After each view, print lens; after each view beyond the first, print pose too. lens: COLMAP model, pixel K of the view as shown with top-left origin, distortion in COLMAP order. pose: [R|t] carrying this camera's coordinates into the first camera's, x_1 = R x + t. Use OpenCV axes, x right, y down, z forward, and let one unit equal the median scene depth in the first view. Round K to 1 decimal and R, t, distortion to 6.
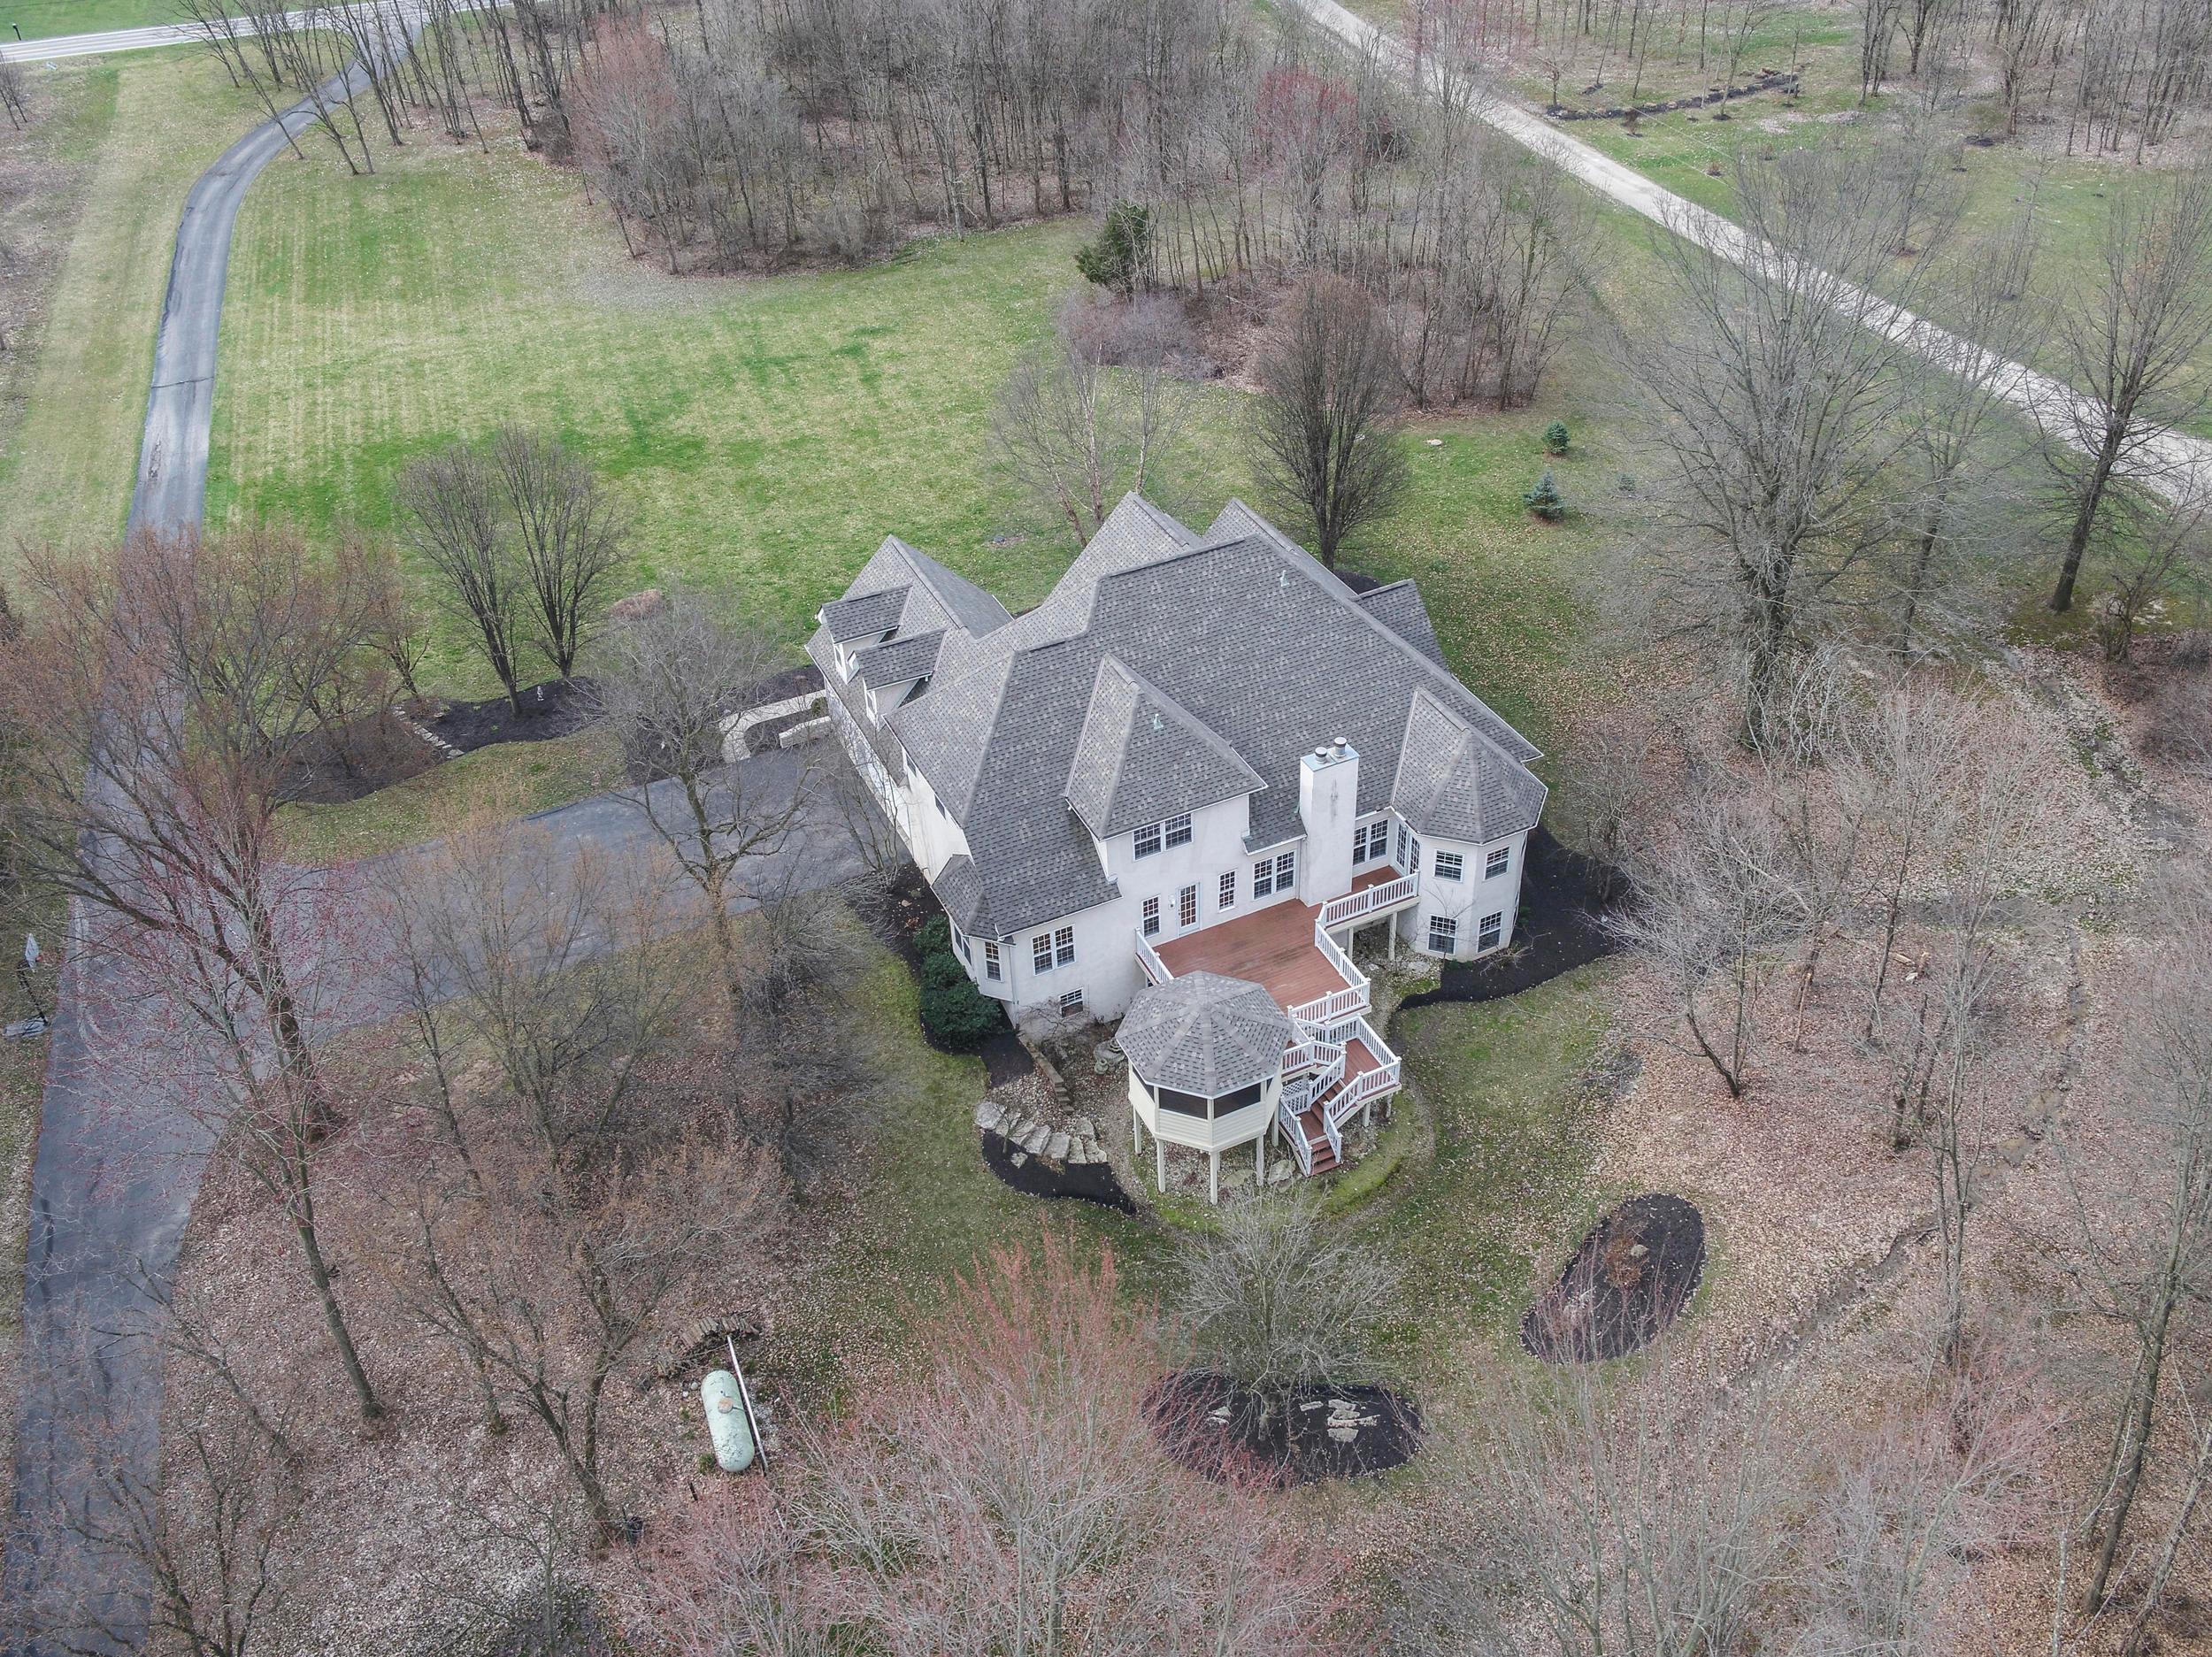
lens RADIAL K [[1886.4, 0, 1118.1], [0, 1886.4, 823.9], [0, 0, 1]] dist [-0.013717, 0.014974]
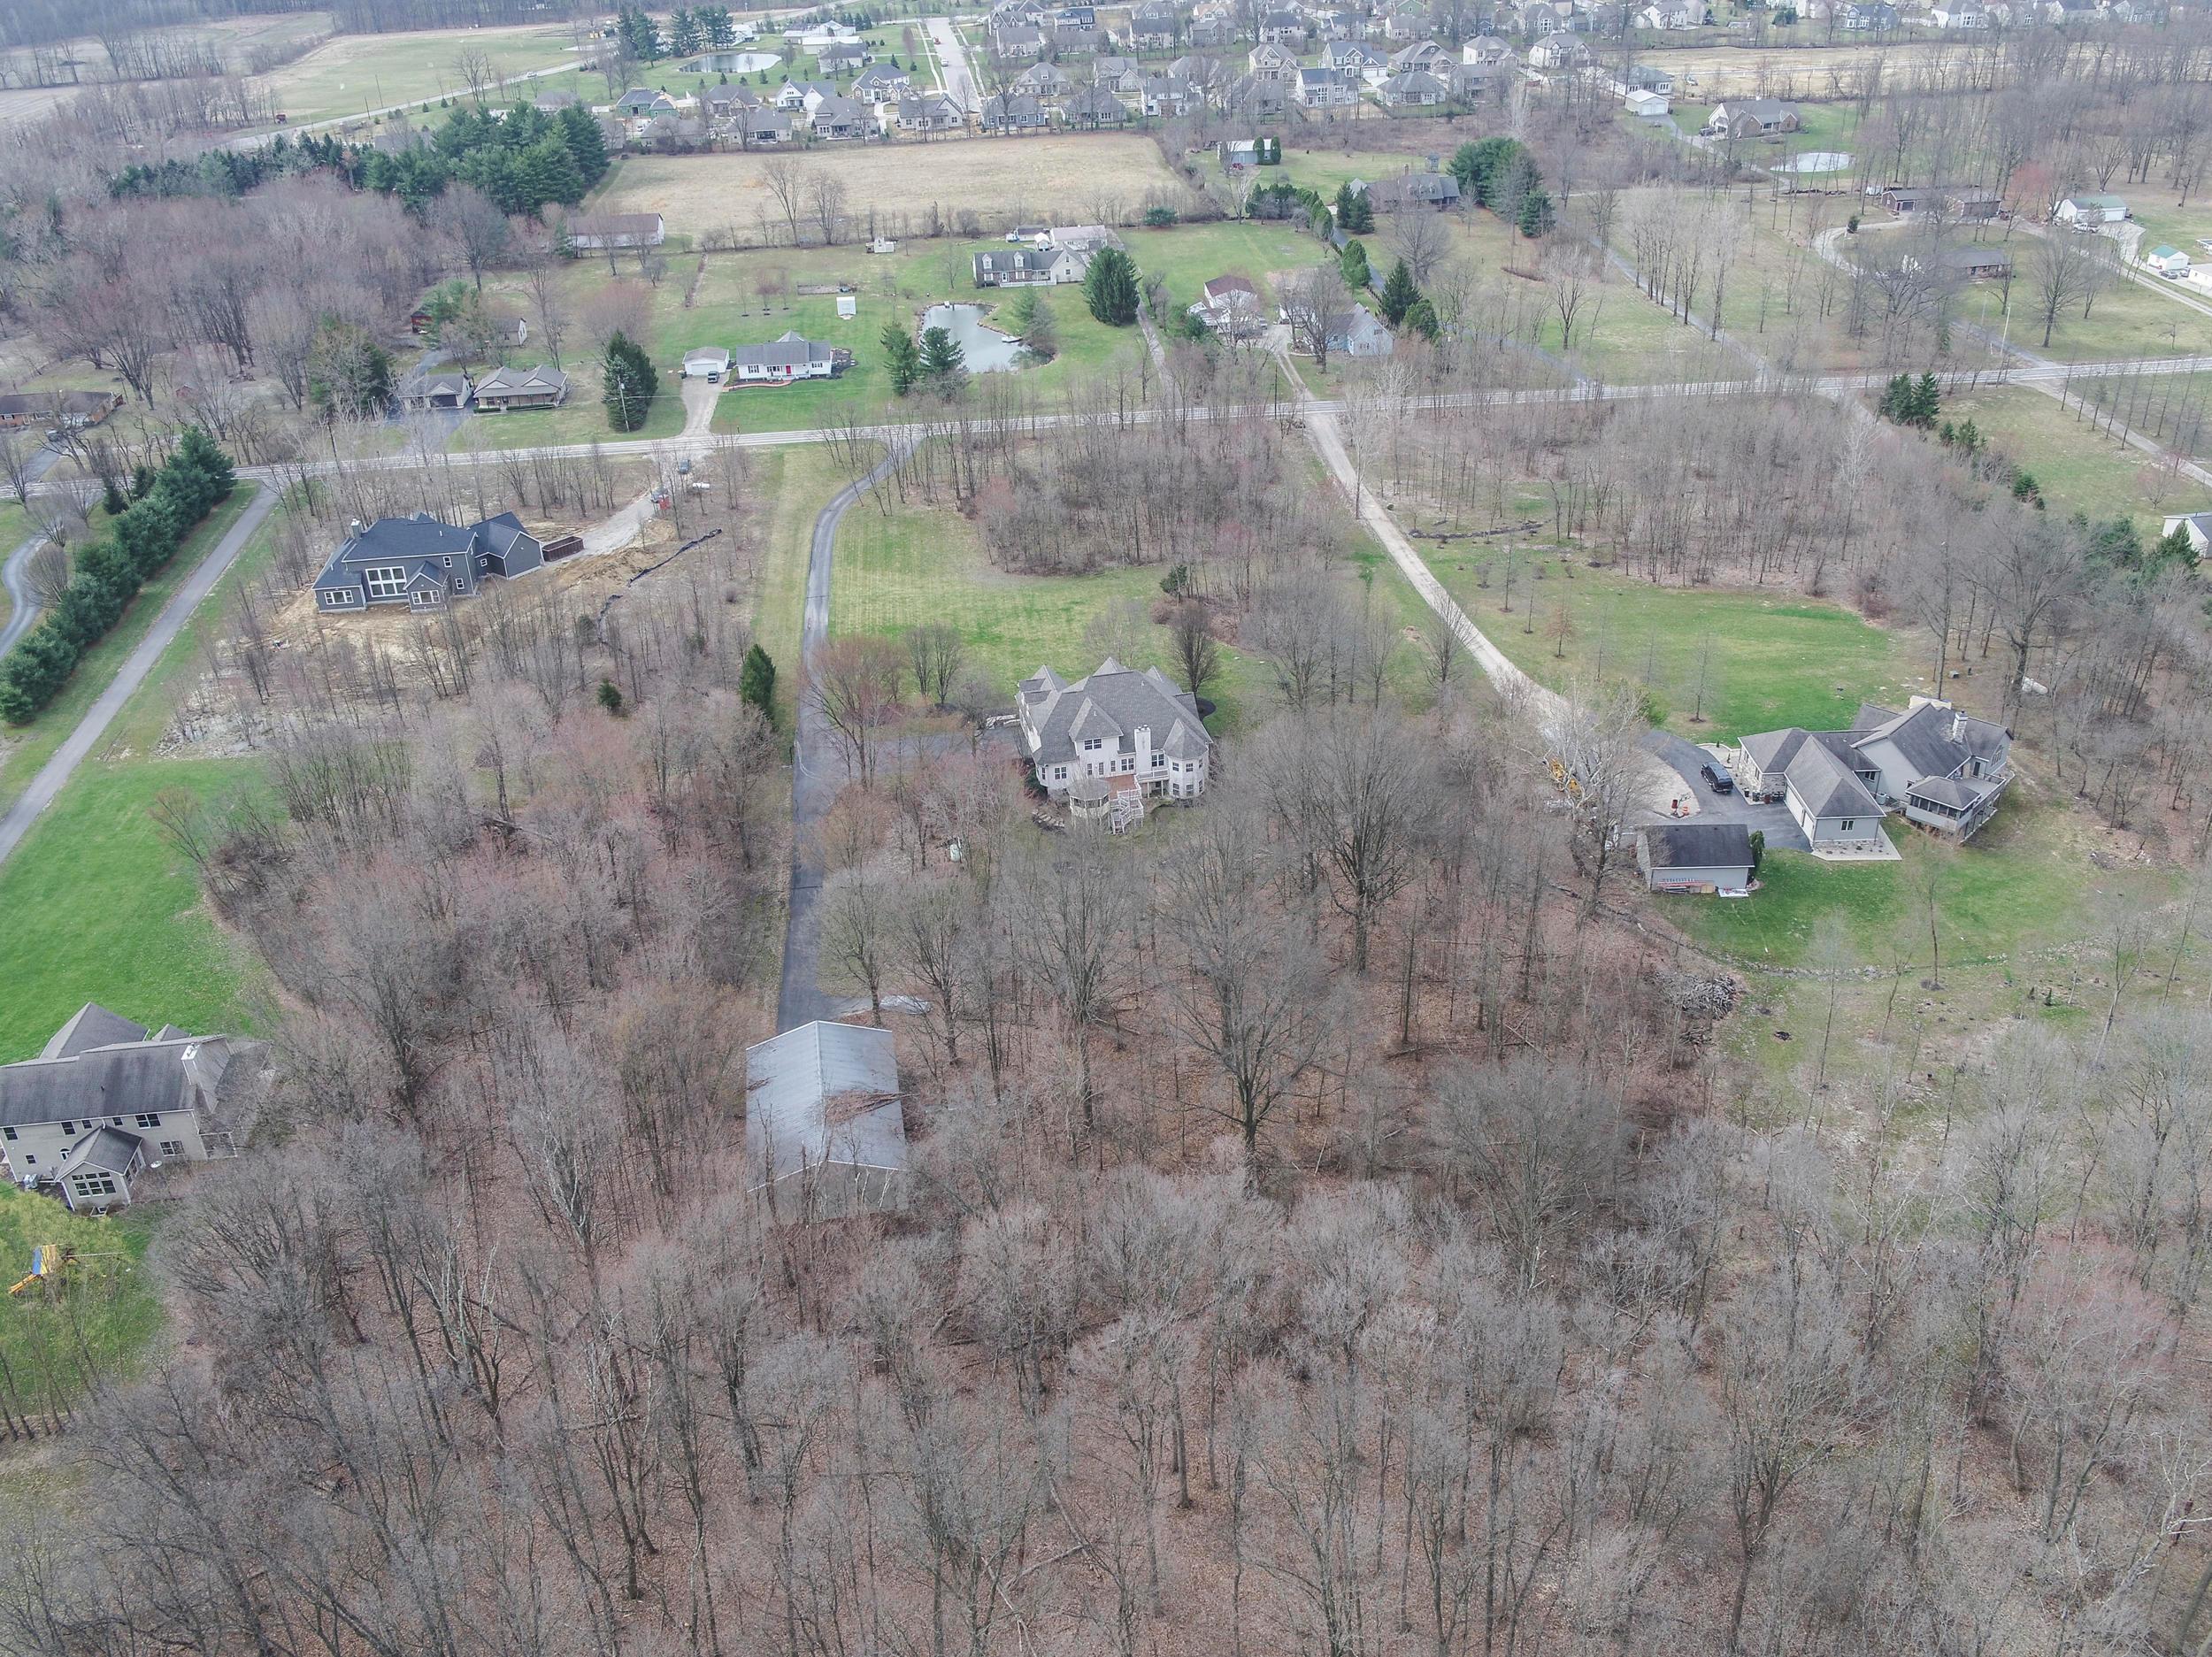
lens RADIAL K [[1886.4, 0, 1118.1], [0, 1886.4, 823.9], [0, 0, 1]] dist [-0.013717, 0.014974]
pose [[0.975784, 0.115086, -0.186011, 0.423267], [-0.139426, 0.982497, -0.123532, 0.331387], [0.168538, 0.146475, 0.974751, -1.397419]]
